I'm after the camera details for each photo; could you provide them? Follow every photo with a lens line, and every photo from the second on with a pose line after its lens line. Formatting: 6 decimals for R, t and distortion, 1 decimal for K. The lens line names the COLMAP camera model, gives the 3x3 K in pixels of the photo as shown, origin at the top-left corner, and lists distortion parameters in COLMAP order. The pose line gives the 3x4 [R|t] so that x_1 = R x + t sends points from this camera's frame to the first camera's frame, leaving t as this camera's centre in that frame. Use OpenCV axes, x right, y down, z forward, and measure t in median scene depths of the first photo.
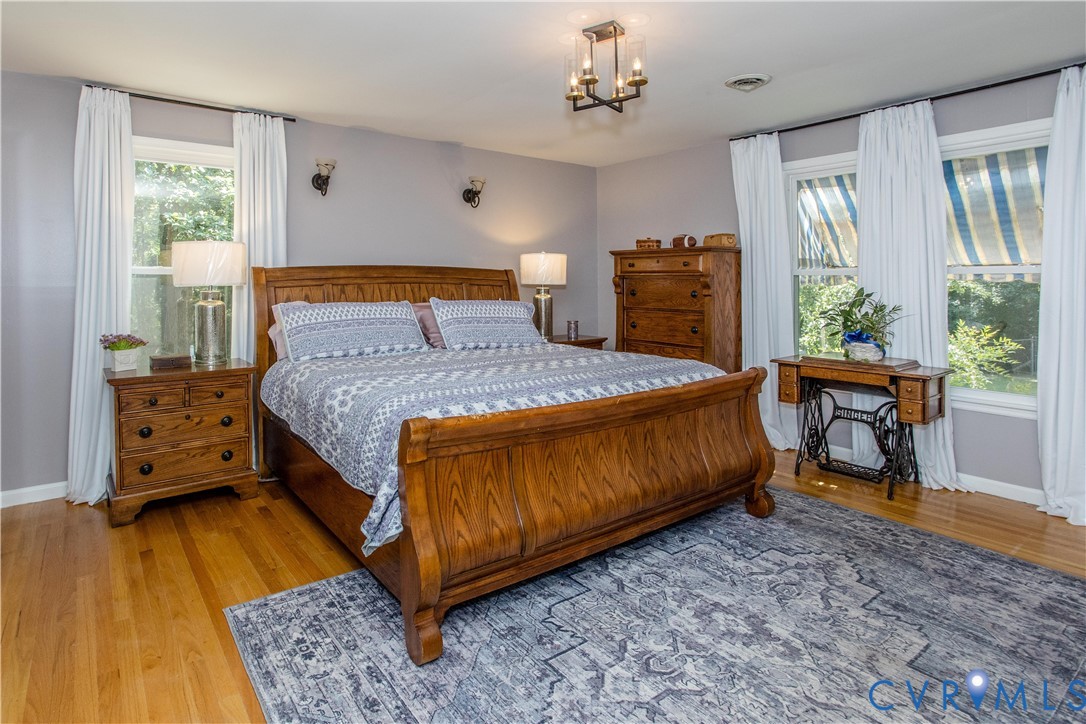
lens RADIAL K [[577.7, 0, 543.0], [0, 577.7, 362.0], [0, 0, 1]] dist [-0.024989, 0.001540]
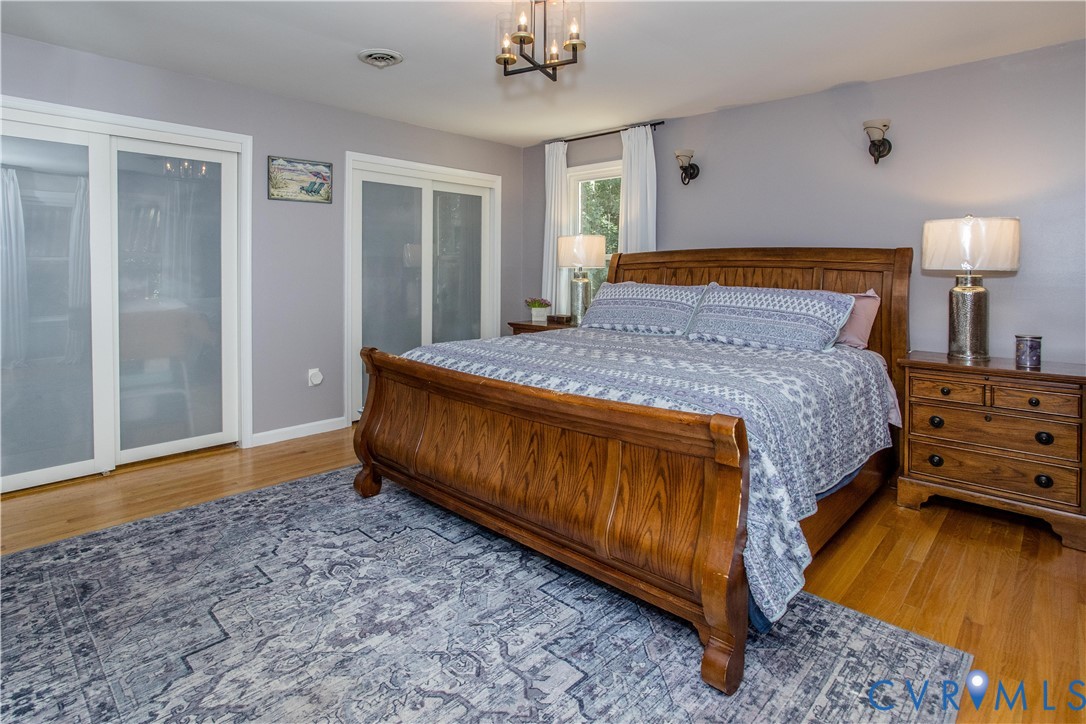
lens RADIAL K [[559.0, 0, 482.5], [0, 559.0, 372.1], [0, 0, 1]] dist [-0.036552, 0.000550]
pose [[0.099753, 0.180584, -0.978488, 1.051418], [-0.133068, 0.976980, 0.166740, -0.111159], [0.986074, 0.113573, 0.121486, 0.861431]]
